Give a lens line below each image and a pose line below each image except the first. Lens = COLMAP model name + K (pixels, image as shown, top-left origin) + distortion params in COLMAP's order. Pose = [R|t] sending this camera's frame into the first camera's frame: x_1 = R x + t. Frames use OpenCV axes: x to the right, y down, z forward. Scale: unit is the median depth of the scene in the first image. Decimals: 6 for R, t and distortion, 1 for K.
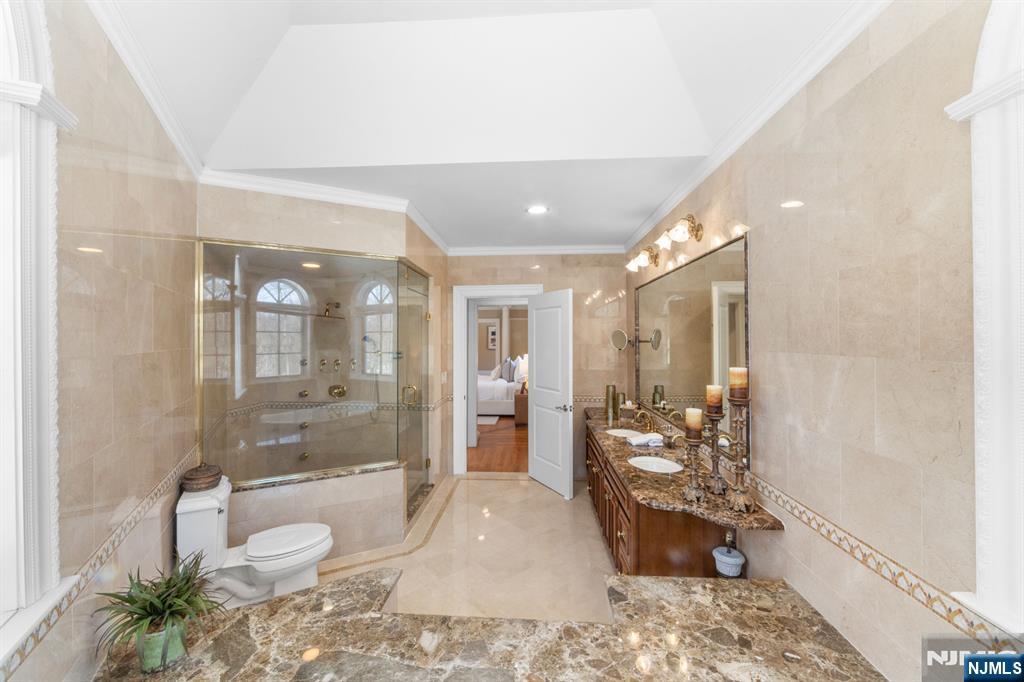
lens RADIAL K [[406.2, 0, 510.4], [0, 406.2, 340.1], [0, 0, 1]] dist [-0.001795, -0.000582]
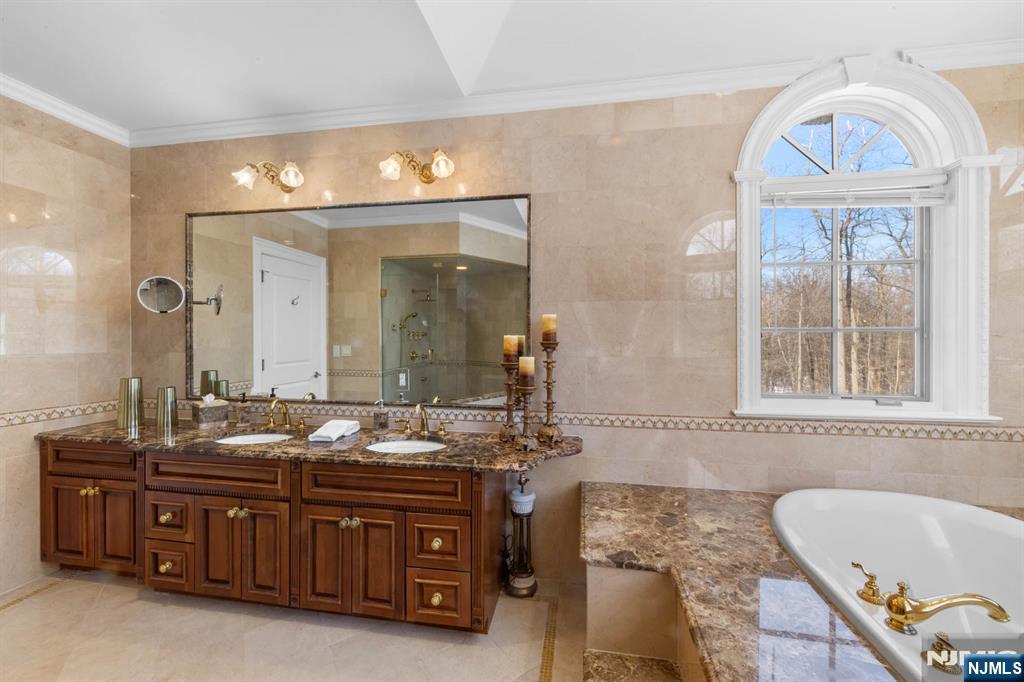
lens RADIAL K [[406.2, 0, 511.9], [0, 406.2, 339.5], [0, 0, 1]] dist [-0.001795, -0.000582]
pose [[0.109468, -0.001036, 0.993990, -0.248198], [-0.000970, 0.999999, 0.001149, 0.060781], [-0.993990, -0.001090, 0.109467, 0.442686]]
